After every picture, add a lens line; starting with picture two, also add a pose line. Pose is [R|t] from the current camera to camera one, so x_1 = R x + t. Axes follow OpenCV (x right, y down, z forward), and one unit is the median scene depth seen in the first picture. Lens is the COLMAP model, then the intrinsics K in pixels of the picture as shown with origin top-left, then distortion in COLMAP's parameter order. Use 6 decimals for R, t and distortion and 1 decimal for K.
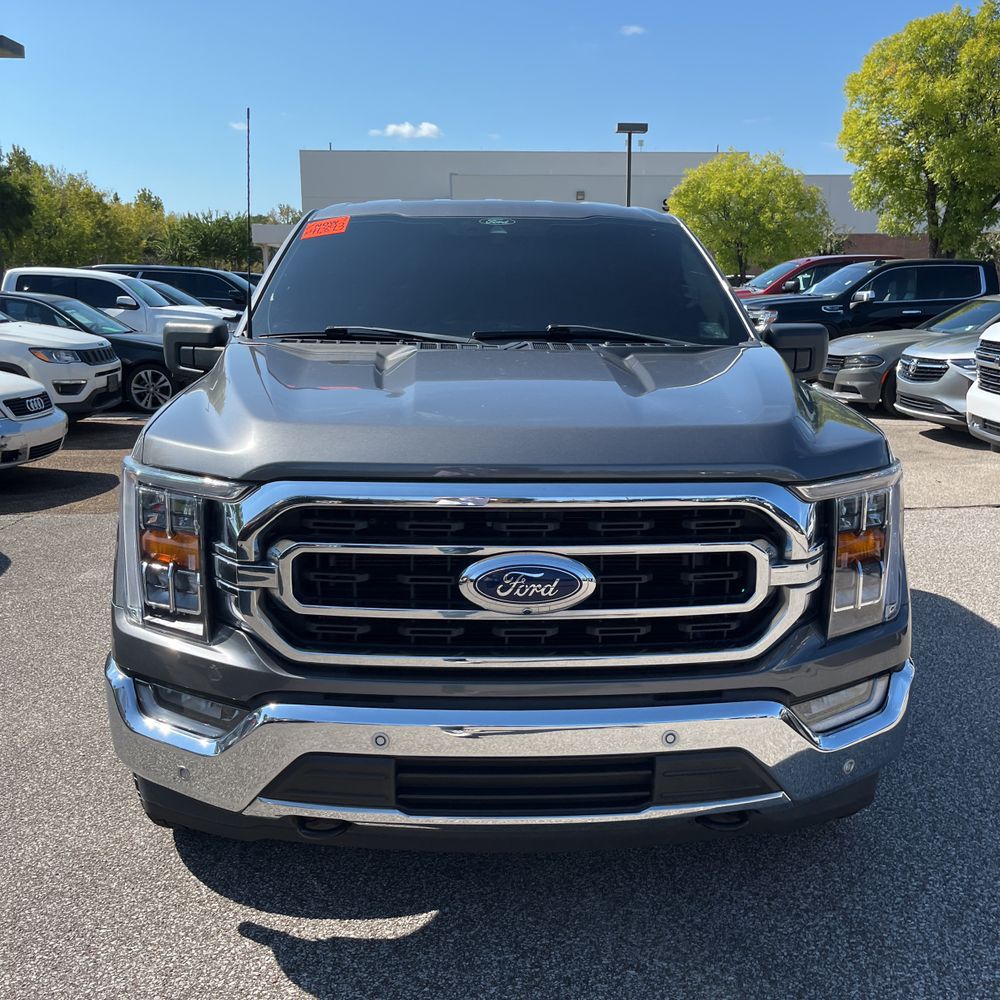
lens RADIAL K [[1016.5, 0, 507.9], [0, 1016.5, 505.7], [0, 0, 1]] dist [0.021228, 0.000000]
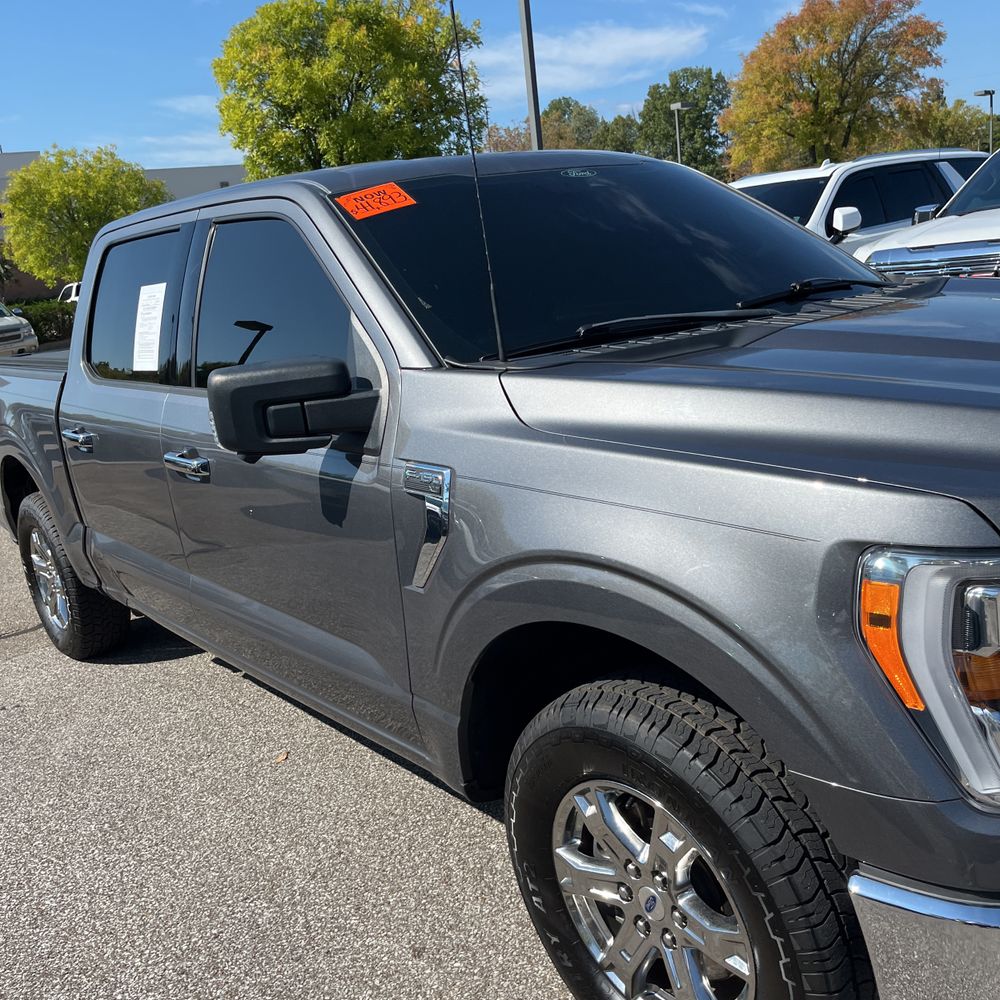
lens RADIAL K [[1016.5, 0, 490.5], [0, 1016.5, 508.8], [0, 0, 1]] dist [0.021228, 0.000000]
pose [[0.796834, -0.246477, 0.551639, -0.144153], [0.243945, 0.966527, 0.079478, -0.028633], [-0.552763, 0.071239, 0.830288, 0.106545]]
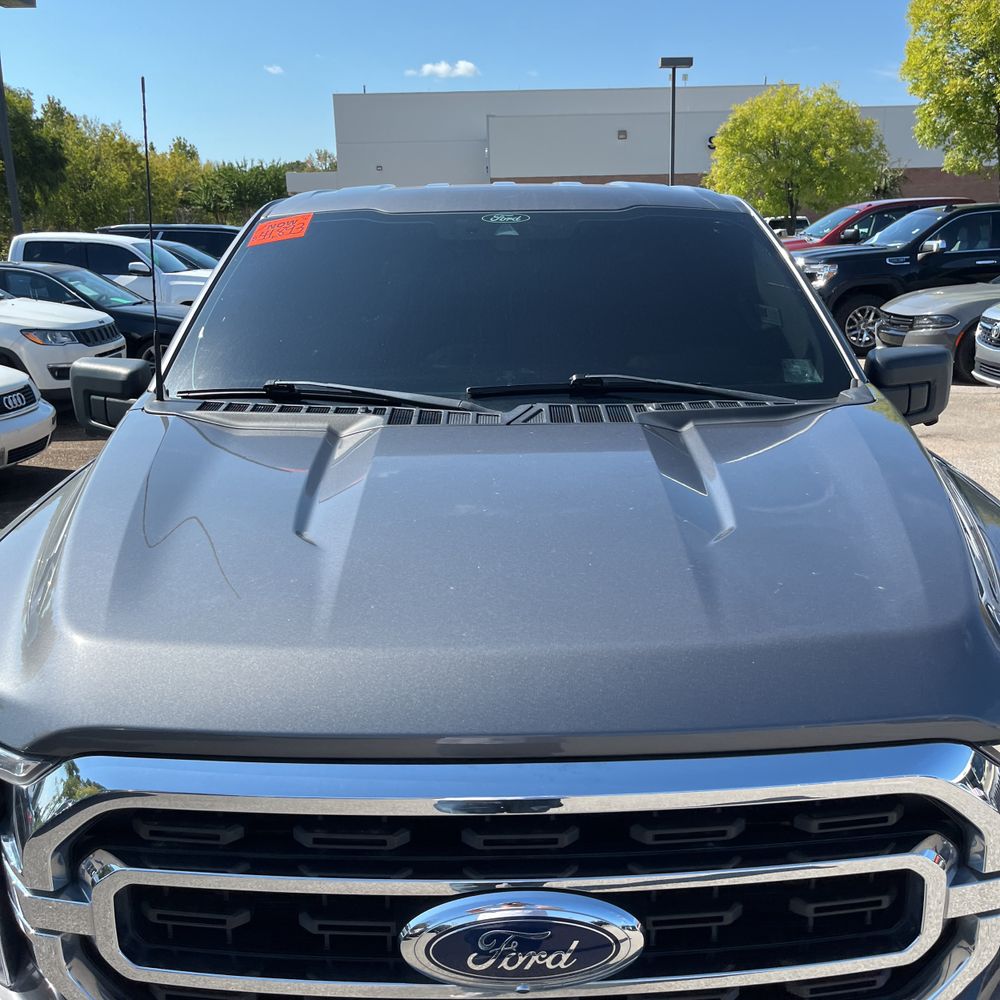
lens RADIAL K [[1016.5, 0, 518.4], [0, 1016.5, 500.3], [0, 0, 1]] dist [0.021228, 0.000000]
pose [[0.999354, -0.011930, -0.033906, 0.005601], [0.013575, 0.998721, 0.048711, -0.028165], [0.033282, -0.049140, 0.998237, 0.063331]]
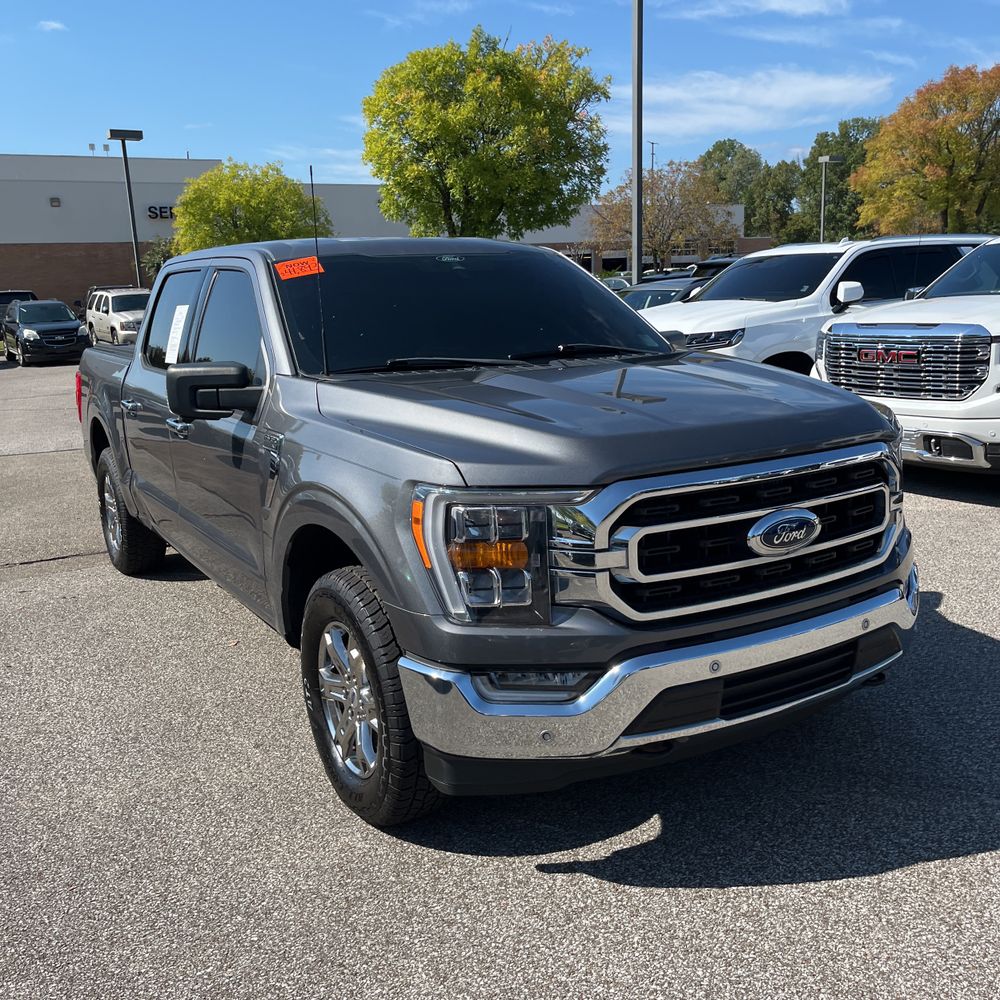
lens RADIAL K [[1016.5, 0, 492.4], [0, 1016.5, 489.6], [0, 0, 1]] dist [0.021228, 0.000000]
pose [[0.880783, -0.130398, 0.455212, -0.136399], [0.138989, 0.990185, 0.014717, -0.008075], [-0.452663, 0.050307, 0.890262, -0.008165]]
